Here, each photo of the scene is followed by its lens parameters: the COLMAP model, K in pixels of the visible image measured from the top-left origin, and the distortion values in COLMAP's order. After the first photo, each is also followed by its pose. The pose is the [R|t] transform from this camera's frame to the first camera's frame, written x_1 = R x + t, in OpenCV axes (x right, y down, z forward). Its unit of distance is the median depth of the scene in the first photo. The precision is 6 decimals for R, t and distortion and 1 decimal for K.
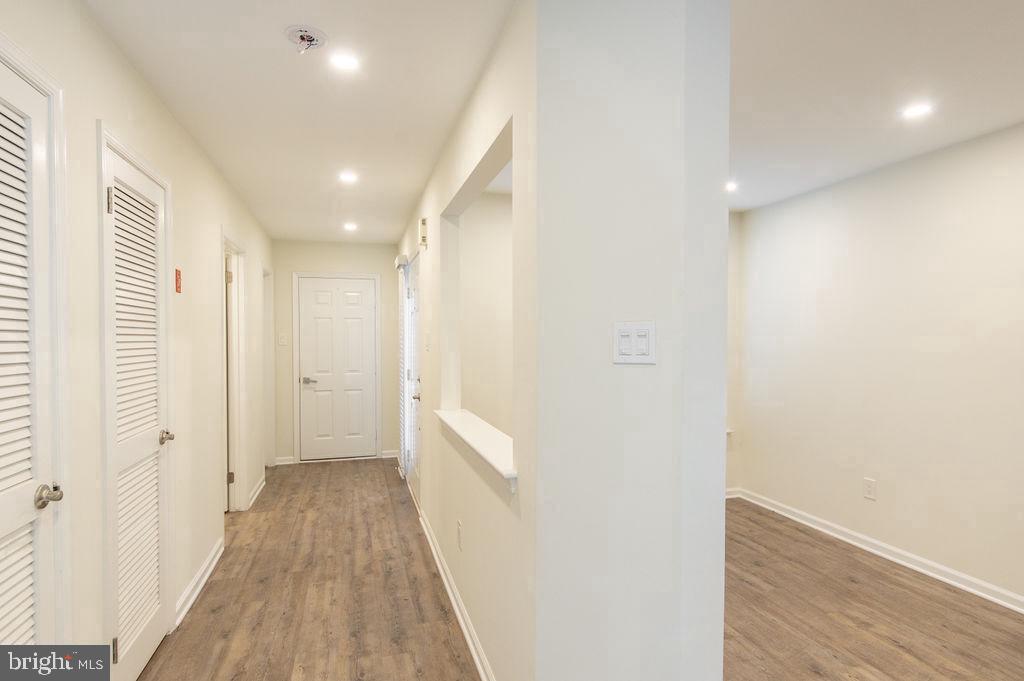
lens RADIAL K [[538.9, 0, 518.2], [0, 538.9, 341.1], [0, 0, 1]] dist [0.015911, -0.000133]
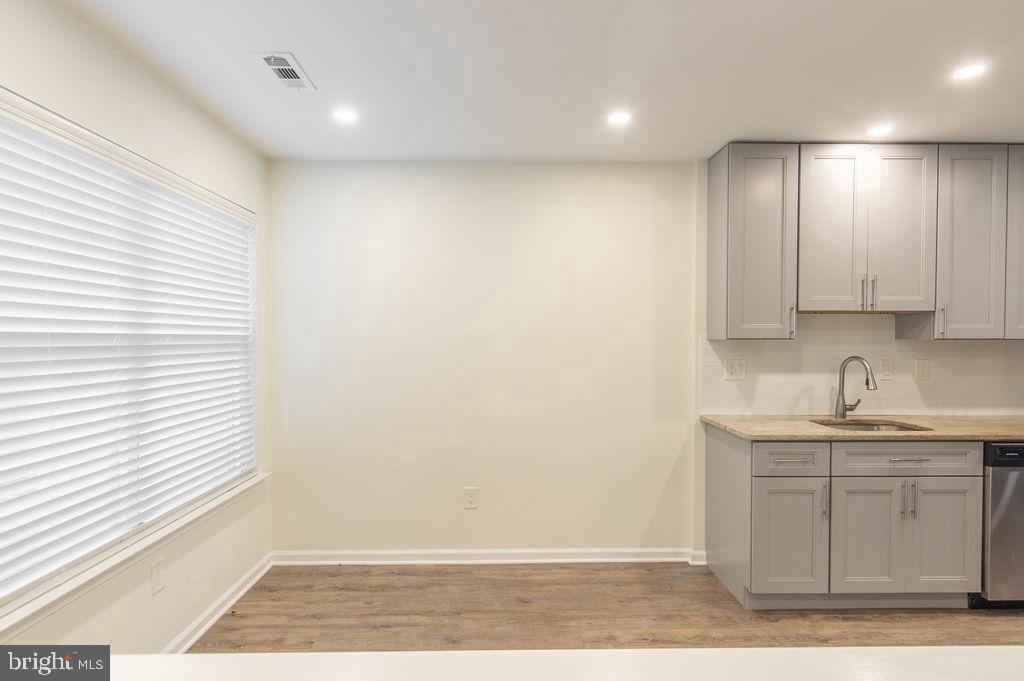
lens RADIAL K [[535.9, 0, 512.1], [0, 535.9, 346.7], [0, 0, 1]] dist [0.006178, -0.000626]
pose [[0.276660, -0.011989, 0.960893, -0.265103], [0.004631, 0.999927, 0.011143, -0.001671], [-0.960957, 0.001368, 0.276696, 0.787981]]
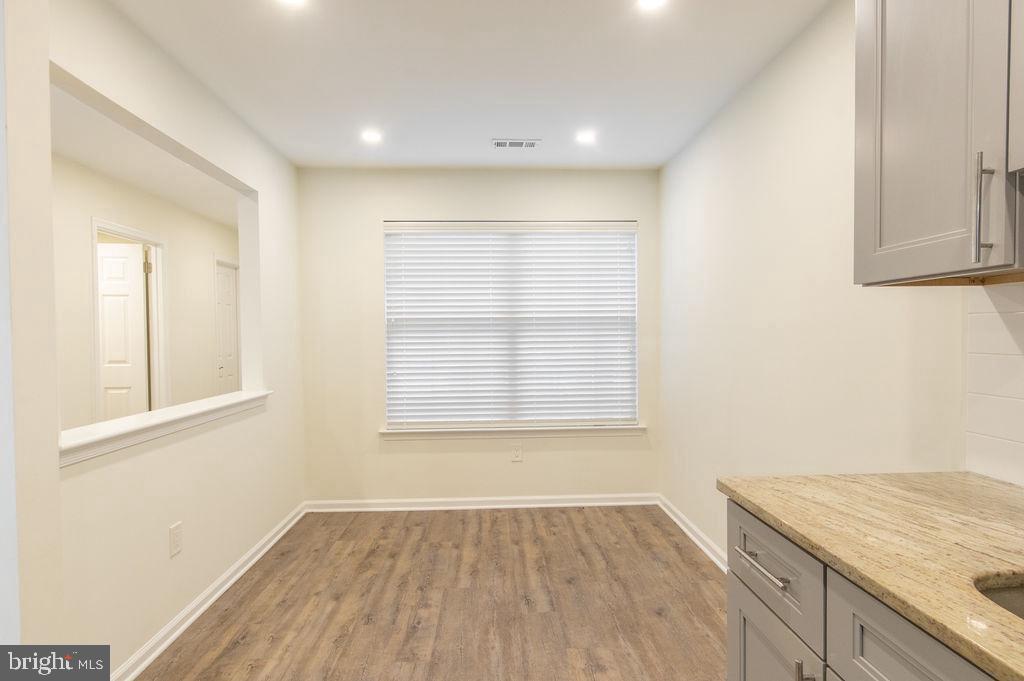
lens RADIAL K [[535.9, 0, 512.1], [0, 535.9, 346.7], [0, 0, 1]] dist [0.006178, -0.000626]
pose [[0.967388, -0.001618, -0.253294, 0.621858], [0.006401, 0.999816, 0.018060, 0.035175], [0.253218, -0.019092, 0.967221, 0.196155]]
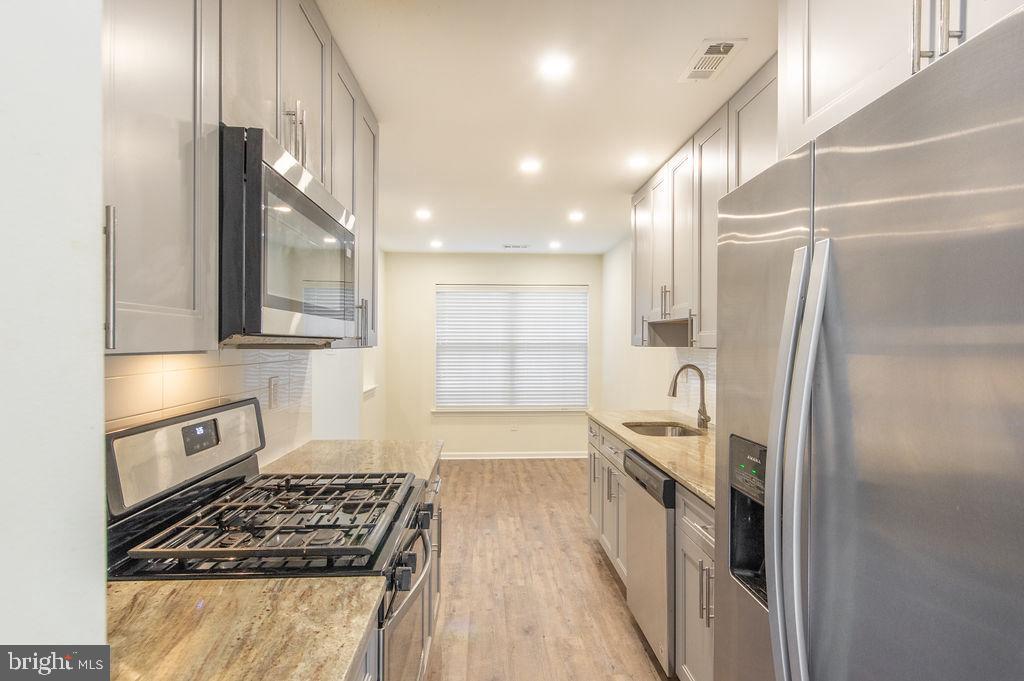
lens RADIAL K [[535.9, 0, 512.1], [0, 535.9, 346.7], [0, 0, 1]] dist [0.006178, -0.000626]
pose [[0.970176, 0.005674, -0.242334, 0.810734], [-0.004585, 0.999977, 0.005058, -0.007764], [0.242357, -0.003796, 0.970180, -0.621015]]
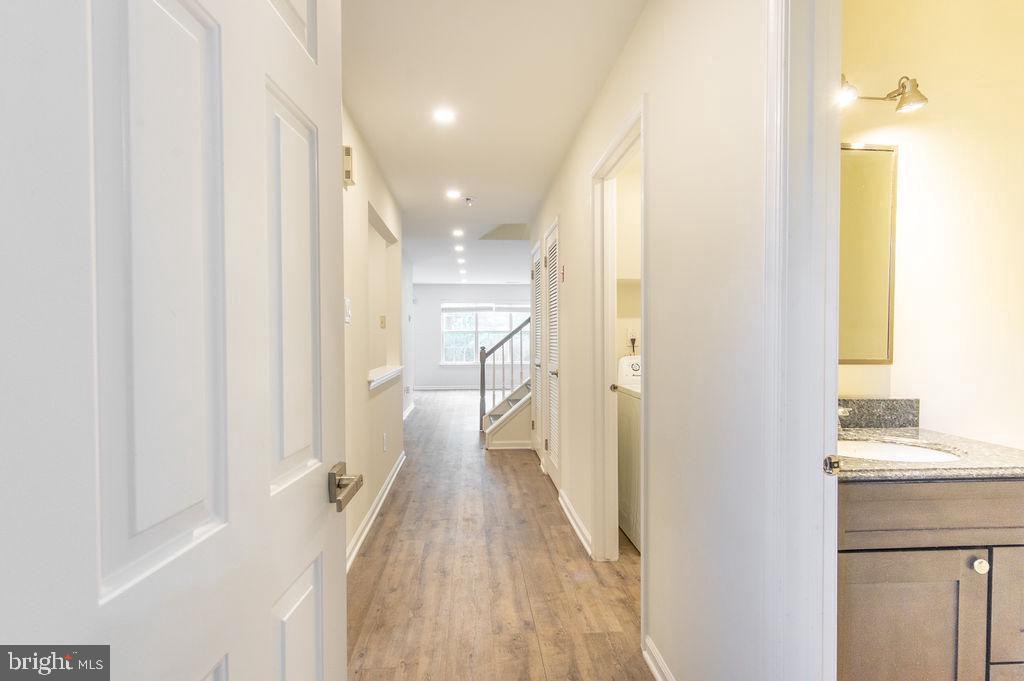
lens RADIAL K [[518.0, 0, 513.1], [0, 518.0, 348.2], [0, 0, 1]] dist [-0.000112, 0.000234]
pose [[-0.977041, -0.000105, 0.213053, -0.755213], [0.005459, 0.999659, 0.025530, 0.050578], [-0.212983, 0.026106, -0.976707, 2.281312]]
